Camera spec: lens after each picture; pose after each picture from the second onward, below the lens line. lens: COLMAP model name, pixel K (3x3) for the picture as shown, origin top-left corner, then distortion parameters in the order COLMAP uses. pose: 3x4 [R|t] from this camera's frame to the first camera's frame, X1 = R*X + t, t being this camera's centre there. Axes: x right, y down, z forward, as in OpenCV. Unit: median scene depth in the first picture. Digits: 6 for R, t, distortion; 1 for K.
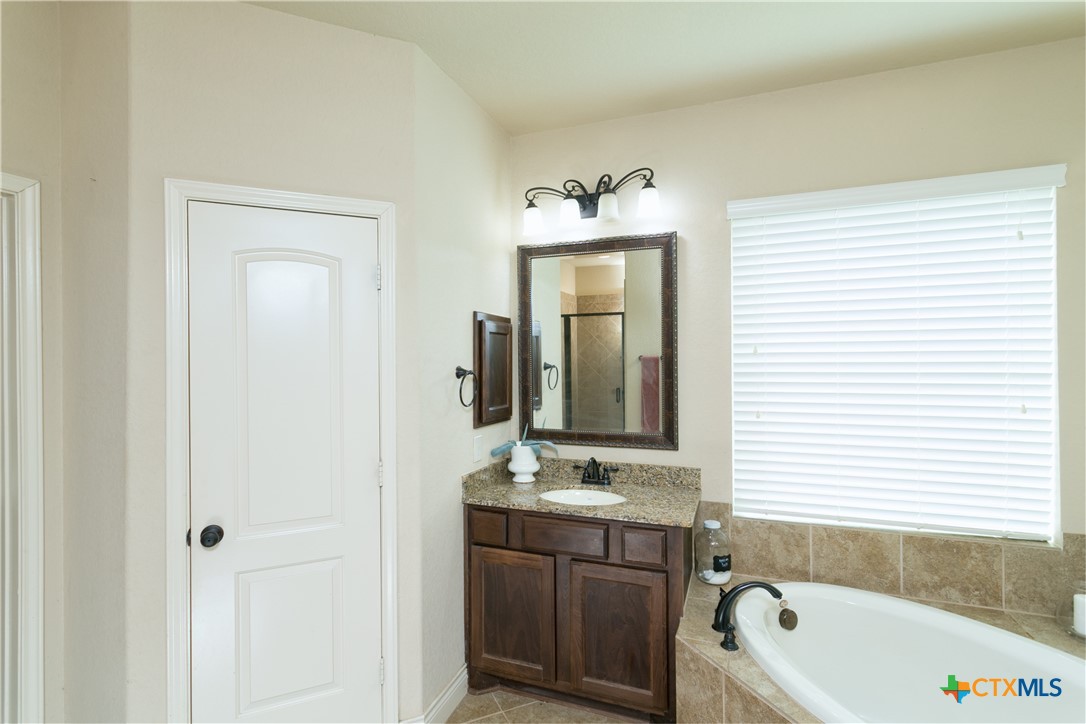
lens RADIAL K [[533.5, 0, 543.0], [0, 533.5, 362.0], [0, 0, 1]] dist [-0.051940, 0.027295]
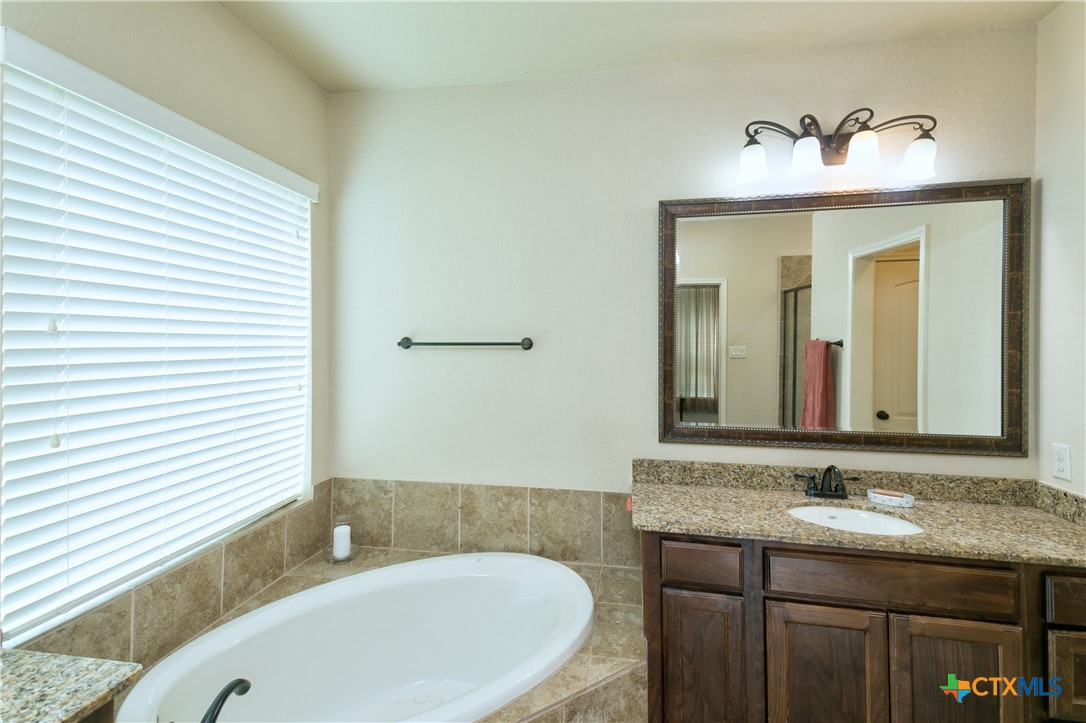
lens RADIAL K [[505.7, 0, 539.7], [0, 505.7, 342.7], [0, 0, 1]] dist [0.028055, -0.000089]
pose [[-0.190475, 0.003377, 0.981686, -0.260597], [0.002243, 0.999993, -0.003004, -0.002225], [-0.981689, 0.001629, -0.190481, 0.671305]]
